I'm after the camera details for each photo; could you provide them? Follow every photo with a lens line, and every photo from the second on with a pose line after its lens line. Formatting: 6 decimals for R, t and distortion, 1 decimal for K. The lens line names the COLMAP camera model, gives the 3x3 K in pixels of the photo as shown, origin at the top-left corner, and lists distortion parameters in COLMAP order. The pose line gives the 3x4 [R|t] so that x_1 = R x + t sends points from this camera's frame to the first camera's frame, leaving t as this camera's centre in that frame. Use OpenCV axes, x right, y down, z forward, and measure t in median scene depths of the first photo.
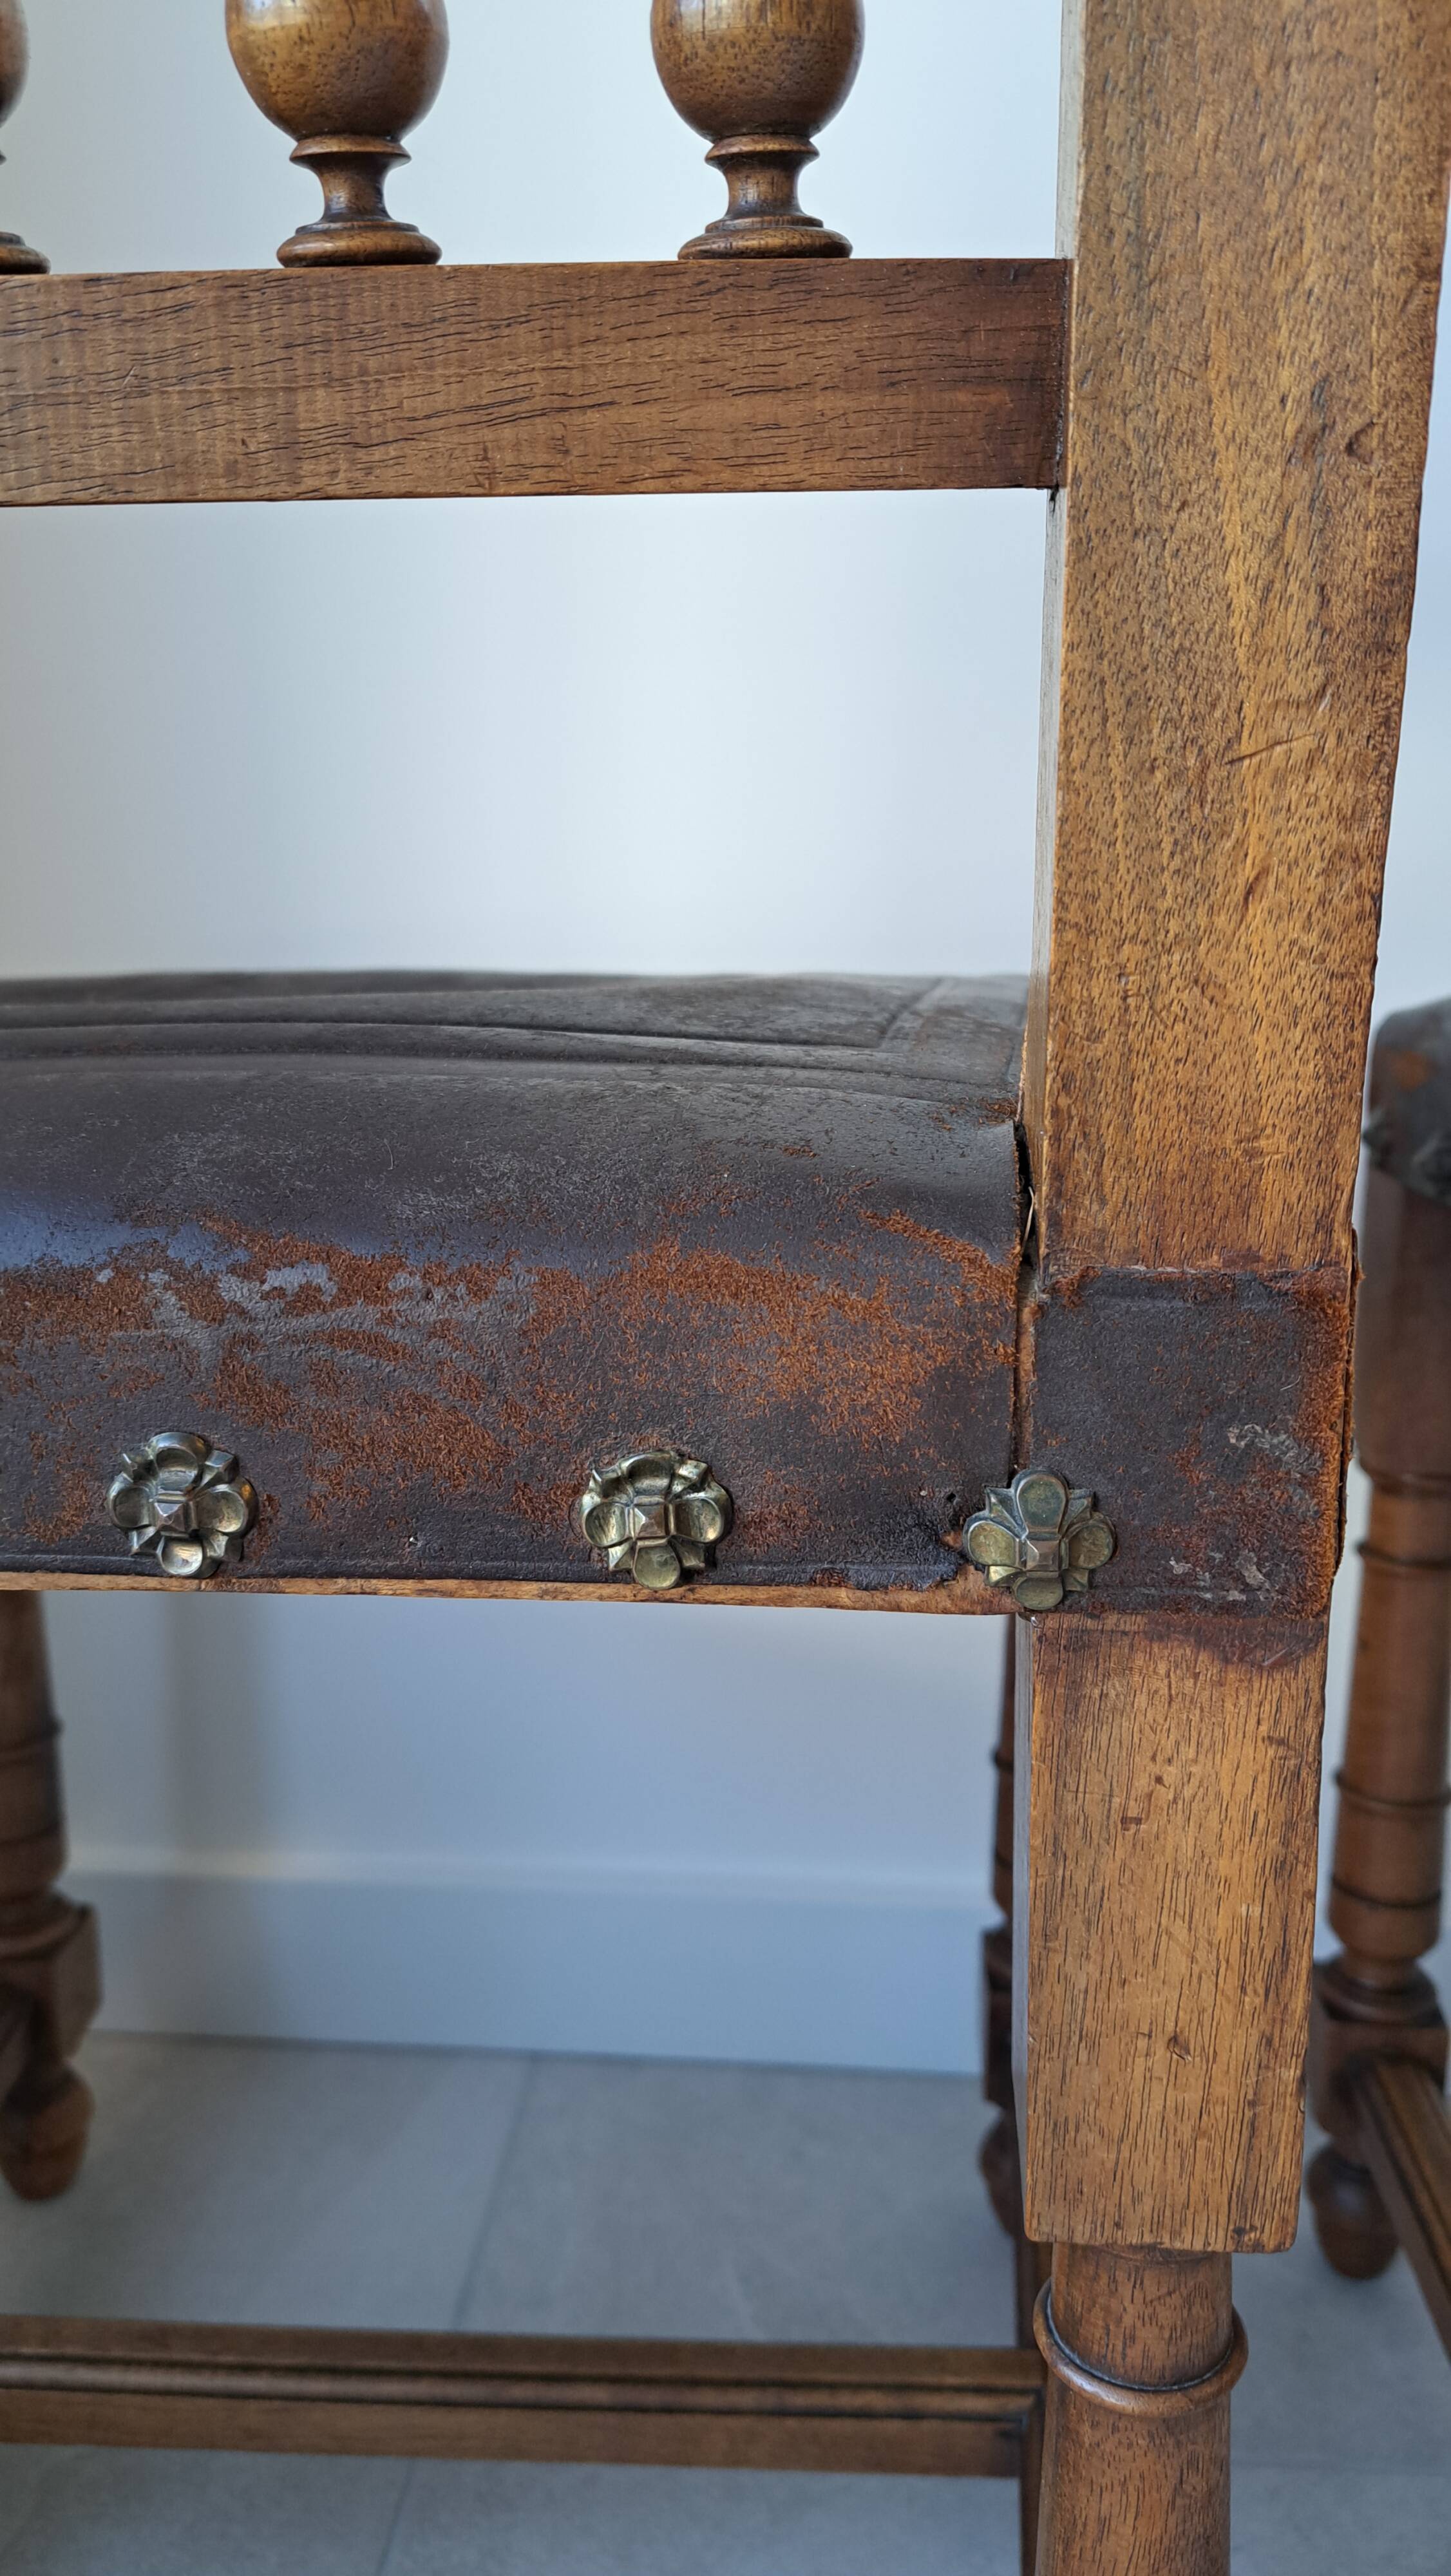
lens RADIAL K [[1916.9, 0, 737.9], [0, 1916.9, 1301.1], [0, 0, 1]] dist [0.077139, -0.114589]
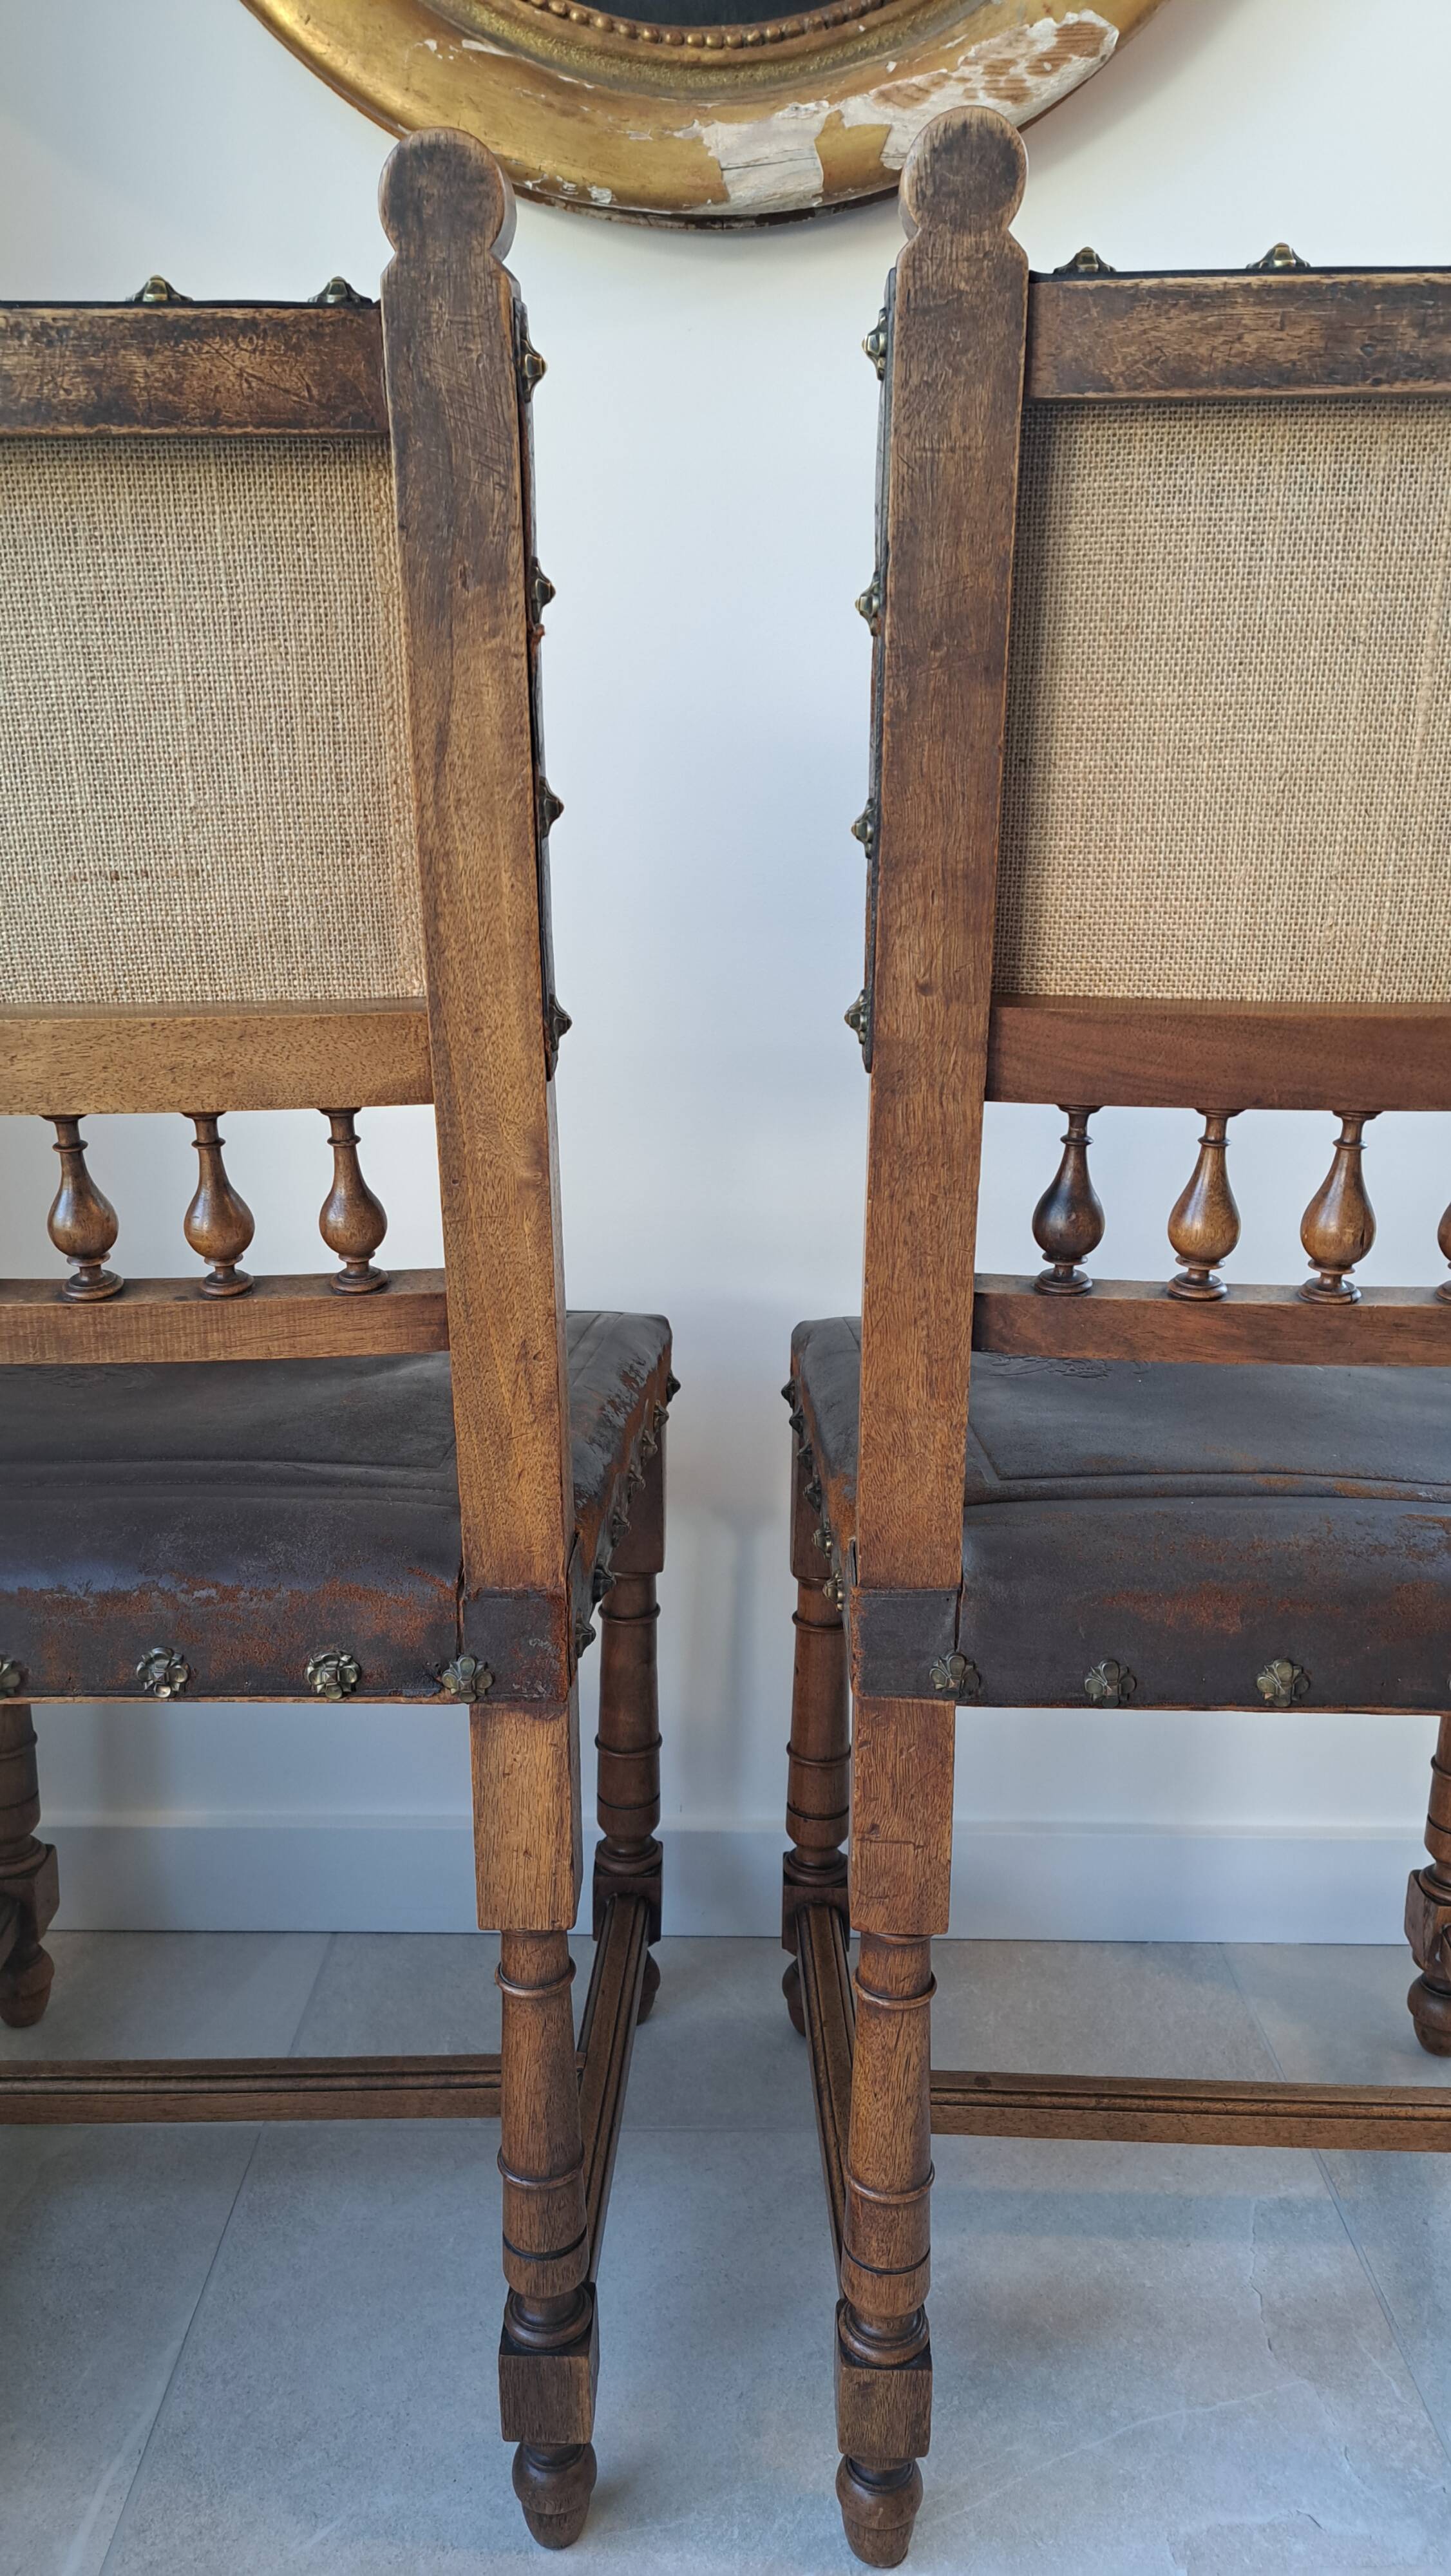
lens RADIAL K [[1903.3, 0, 725.2], [0, 1903.3, 1295.2], [0, 0, 1]] dist [0.070472, -0.081326]
pose [[0.997264, -0.007688, 0.073525, 0.332640], [0.006775, 0.999897, 0.012653, -0.482599], [-0.073615, -0.012120, 0.997213, -1.871930]]
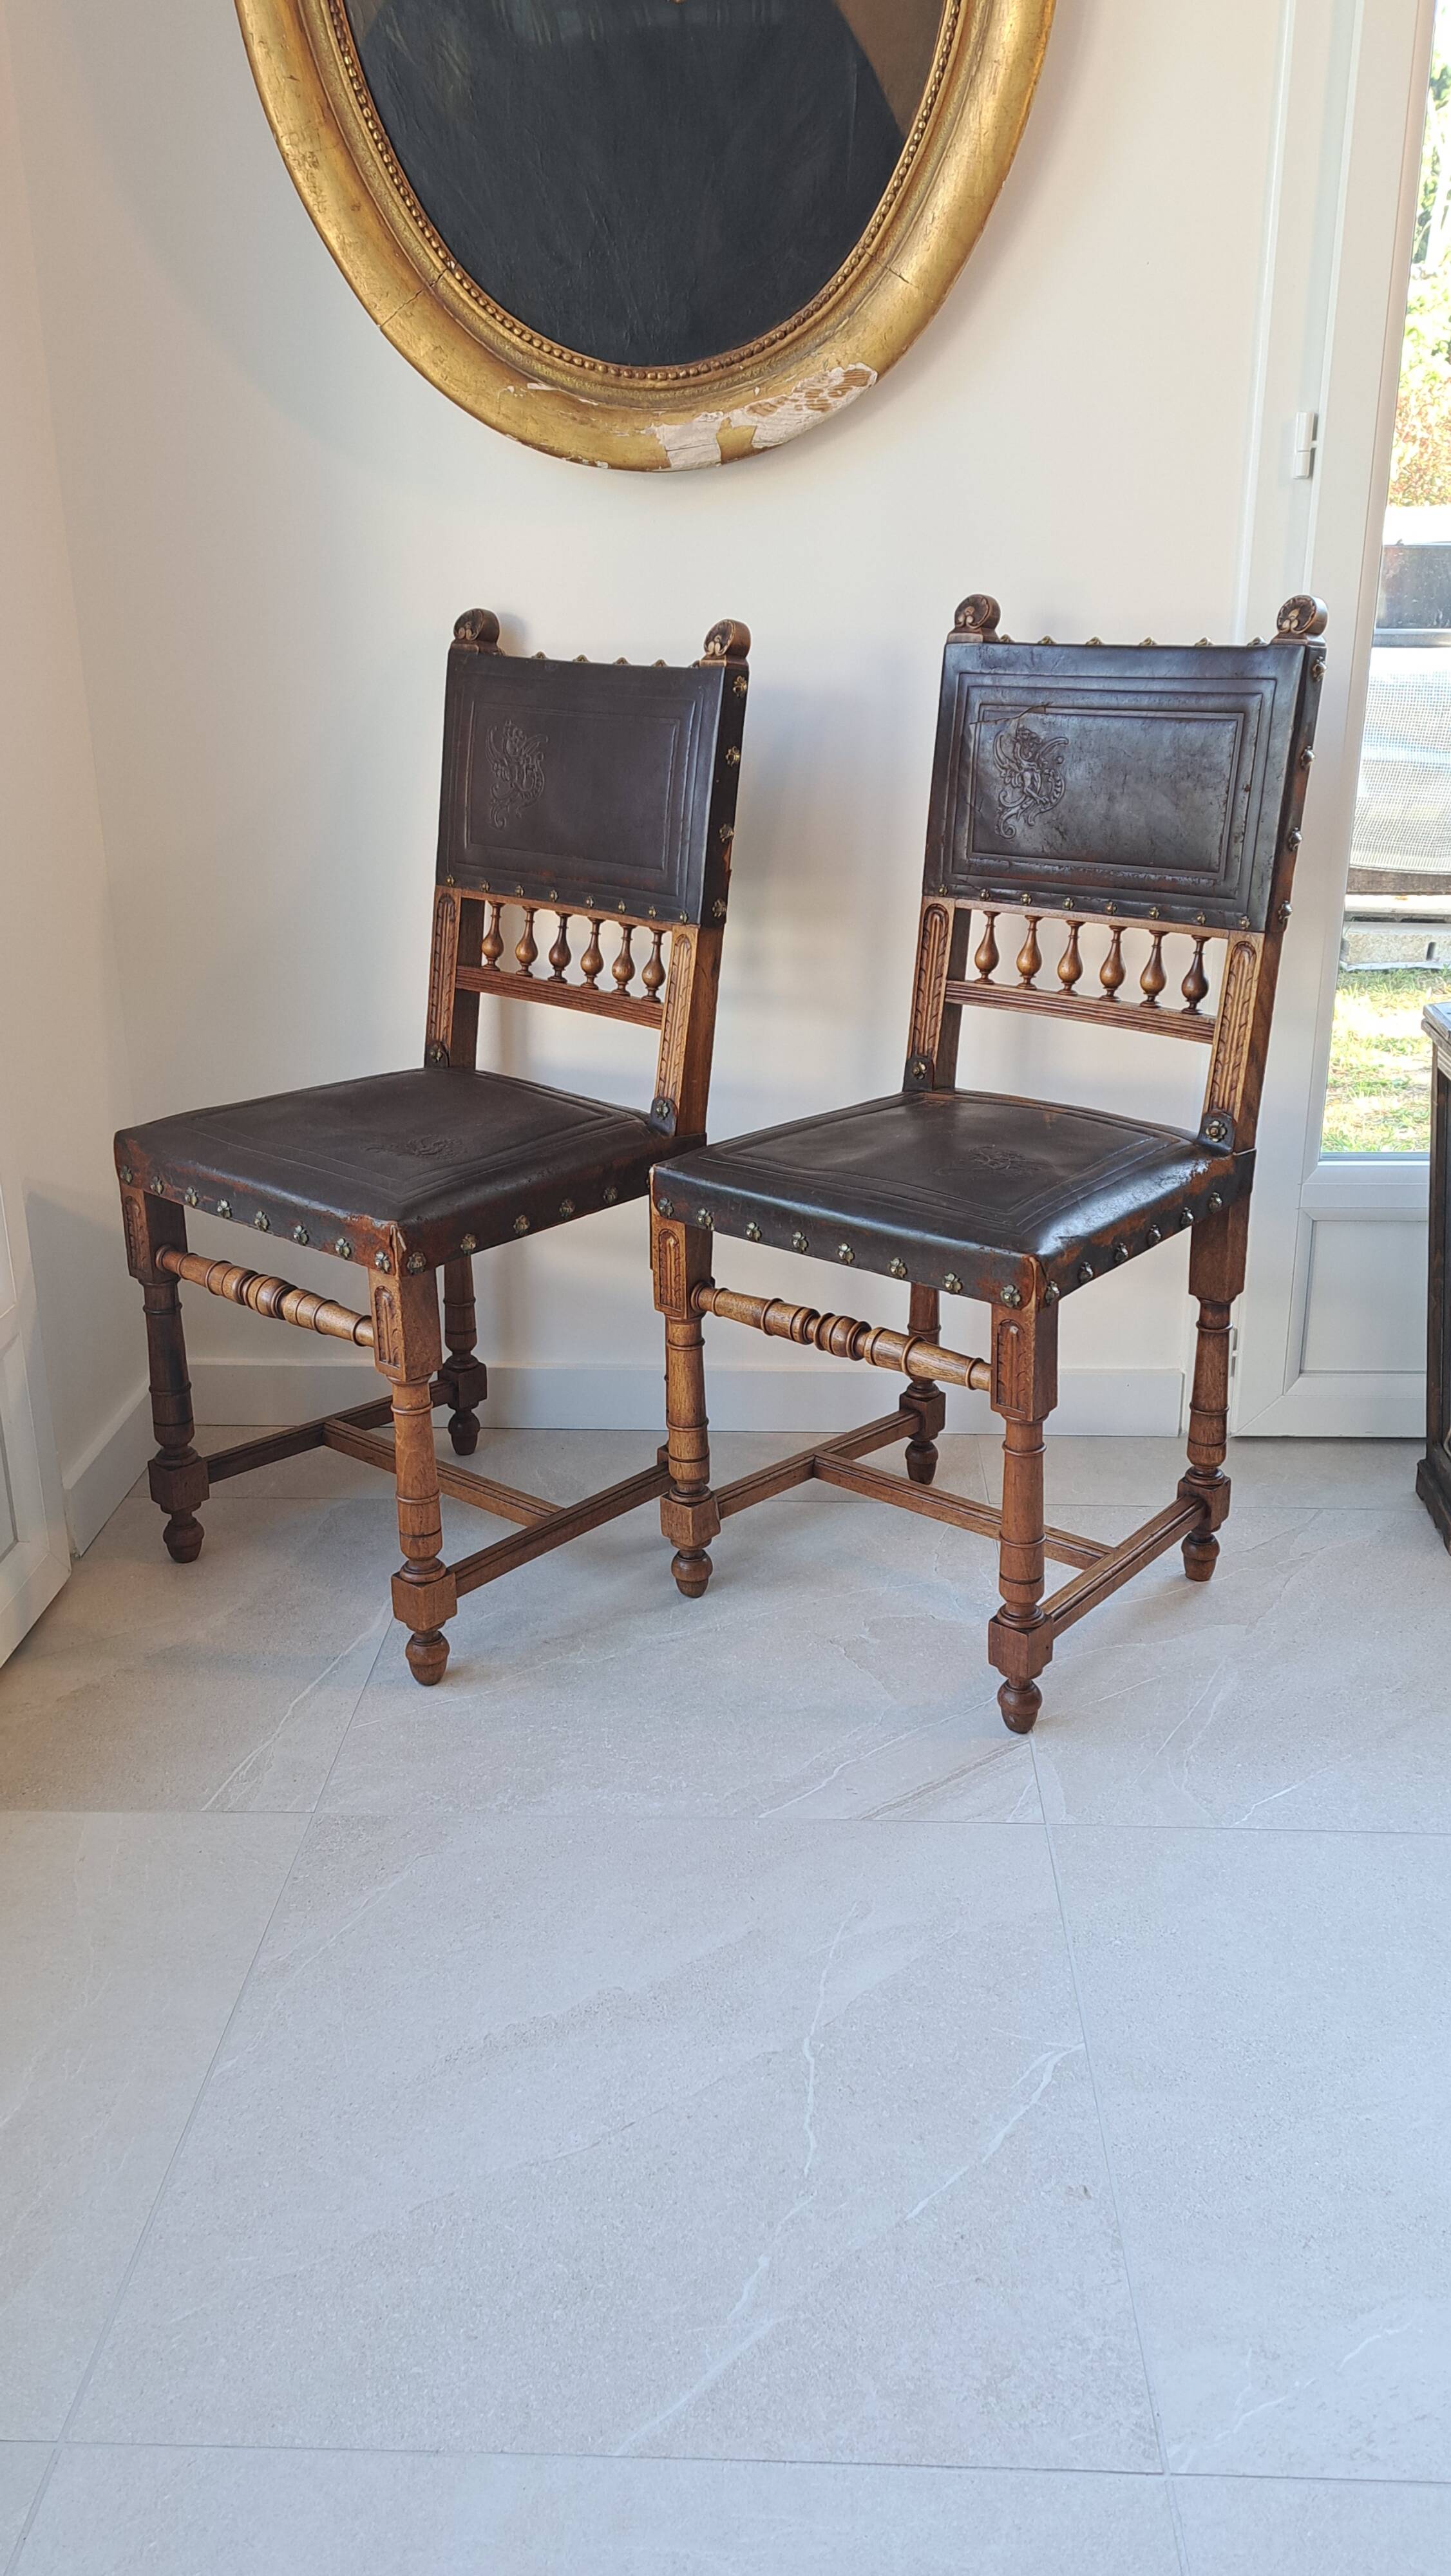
lens RADIAL K [[2131.9, 0, 725.8], [0, 2131.9, 1331.5], [0, 0, 1]] dist [0.078450, -0.119346]
pose [[0.999491, -0.014651, 0.028327, 0.576482], [0.010640, 0.990530, 0.136882, -0.514793], [-0.030065, -0.136511, 0.990182, -6.525940]]
